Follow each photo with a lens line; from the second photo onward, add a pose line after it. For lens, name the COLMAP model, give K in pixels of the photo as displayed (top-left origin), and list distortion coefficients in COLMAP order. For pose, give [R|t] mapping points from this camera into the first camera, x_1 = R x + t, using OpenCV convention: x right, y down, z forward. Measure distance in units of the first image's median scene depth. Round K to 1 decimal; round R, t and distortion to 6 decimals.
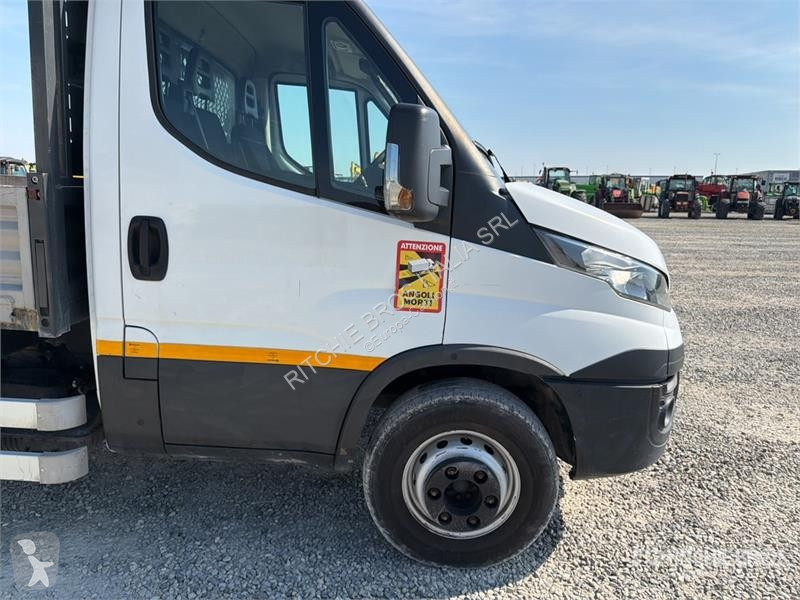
lens RADIAL K [[560.7, 0, 397.7], [0, 560.7, 301.5], [0, 0, 1]] dist [0.059568, -0.089793]
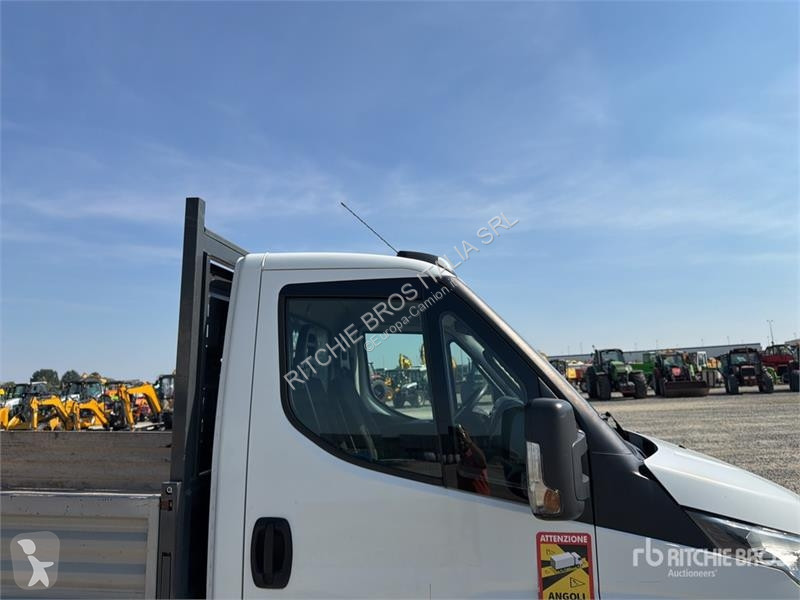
lens RADIAL K [[555.5, 0, 387.3], [0, 555.5, 301.5], [0, 0, 1]] dist [0.049914, -0.062723]
pose [[0.992839, -0.077392, -0.091001, -0.122496], [0.043710, 0.944295, -0.326186, -0.168692], [0.111176, 0.319872, 0.940915, -0.005785]]
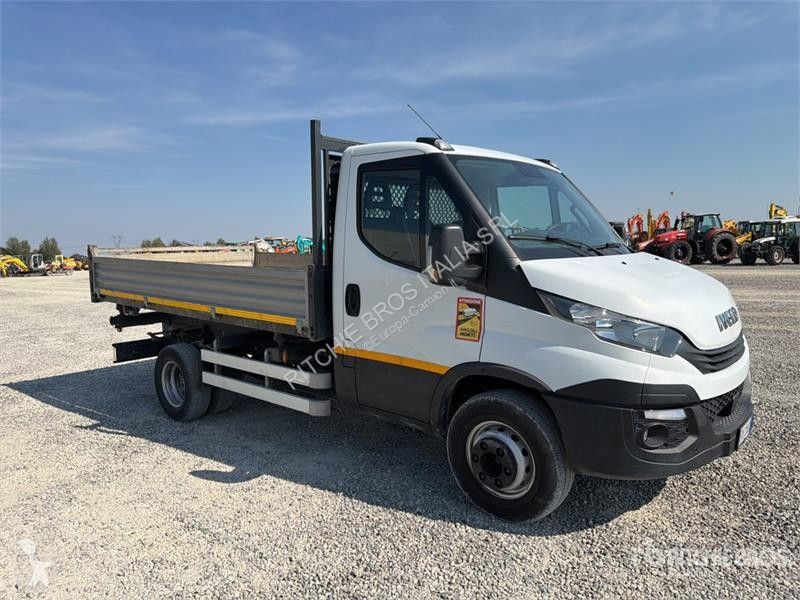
lens RADIAL K [[560.7, 0, 397.7], [0, 560.7, 301.5], [0, 0, 1]] dist [0.059568, -0.089793]
pose [[0.770145, 0.018478, -0.637602, 0.892002], [-0.076980, 0.994967, -0.064148, 0.024654], [0.633207, 0.098486, 0.767691, -0.384004]]
